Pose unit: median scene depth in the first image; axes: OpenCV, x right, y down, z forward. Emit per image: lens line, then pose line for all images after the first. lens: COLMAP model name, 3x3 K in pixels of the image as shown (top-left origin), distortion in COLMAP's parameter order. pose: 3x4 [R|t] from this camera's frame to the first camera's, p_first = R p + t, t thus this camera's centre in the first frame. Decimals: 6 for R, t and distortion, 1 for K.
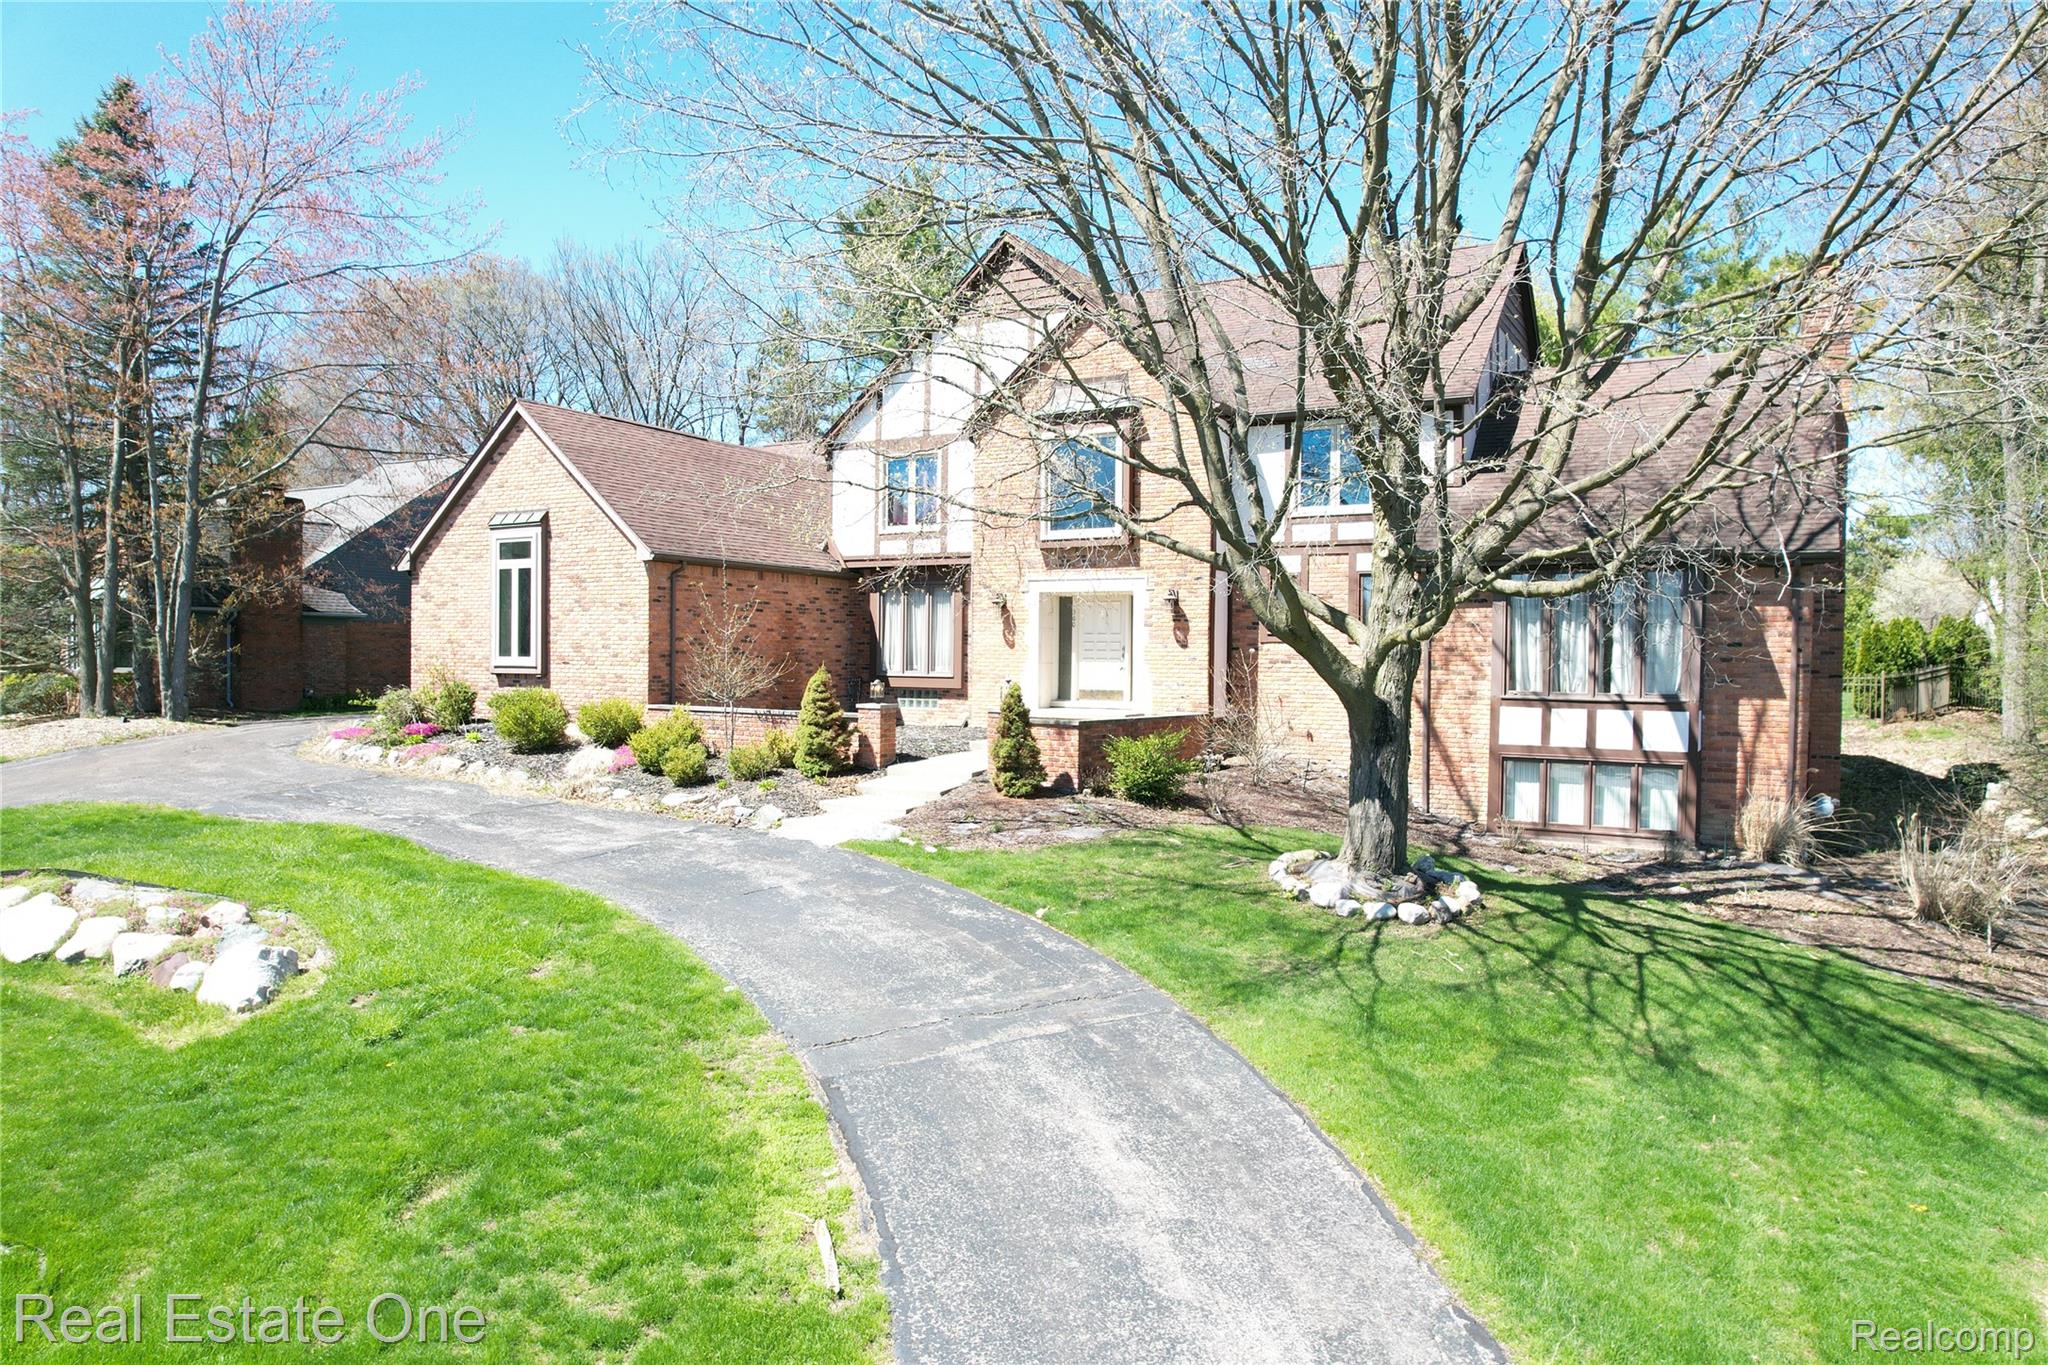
lens RADIAL K [[1311.4, 0, 1019.1], [0, 1311.4, 688.9], [0, 0, 1]] dist [-0.063459, 0.039744]
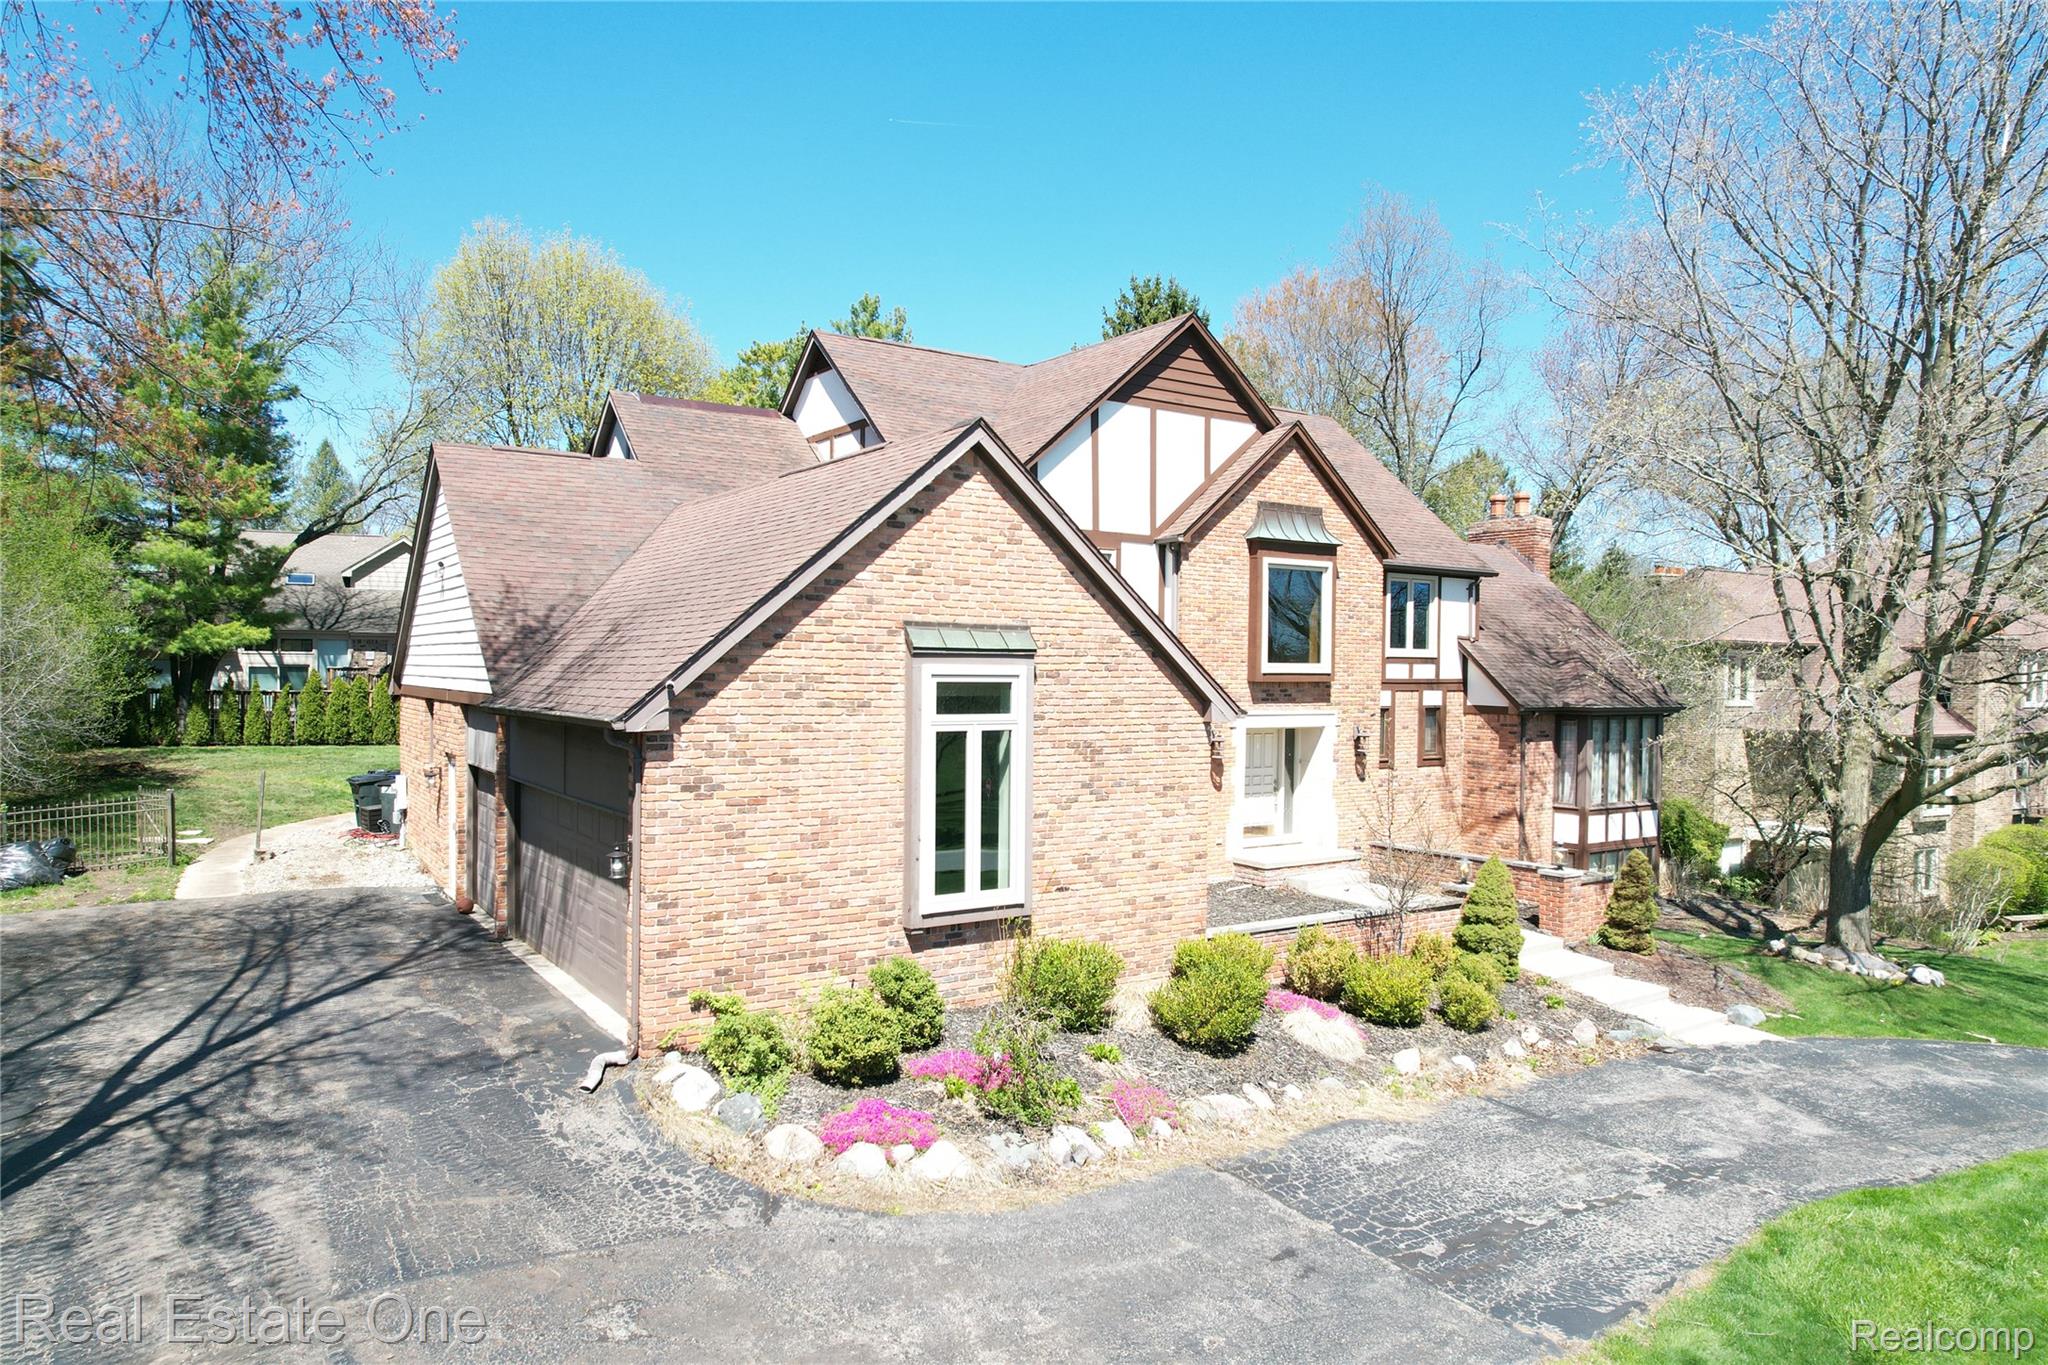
lens RADIAL K [[1311.4, 0, 1019.1], [0, 1311.4, 688.9], [0, 0, 1]] dist [-0.063459, 0.039744]
pose [[0.430783, -0.023463, 0.902150, -0.887504], [0.010993, 0.999724, 0.020751, -0.123159], [-0.902388, 0.000978, 0.430922, 0.755071]]
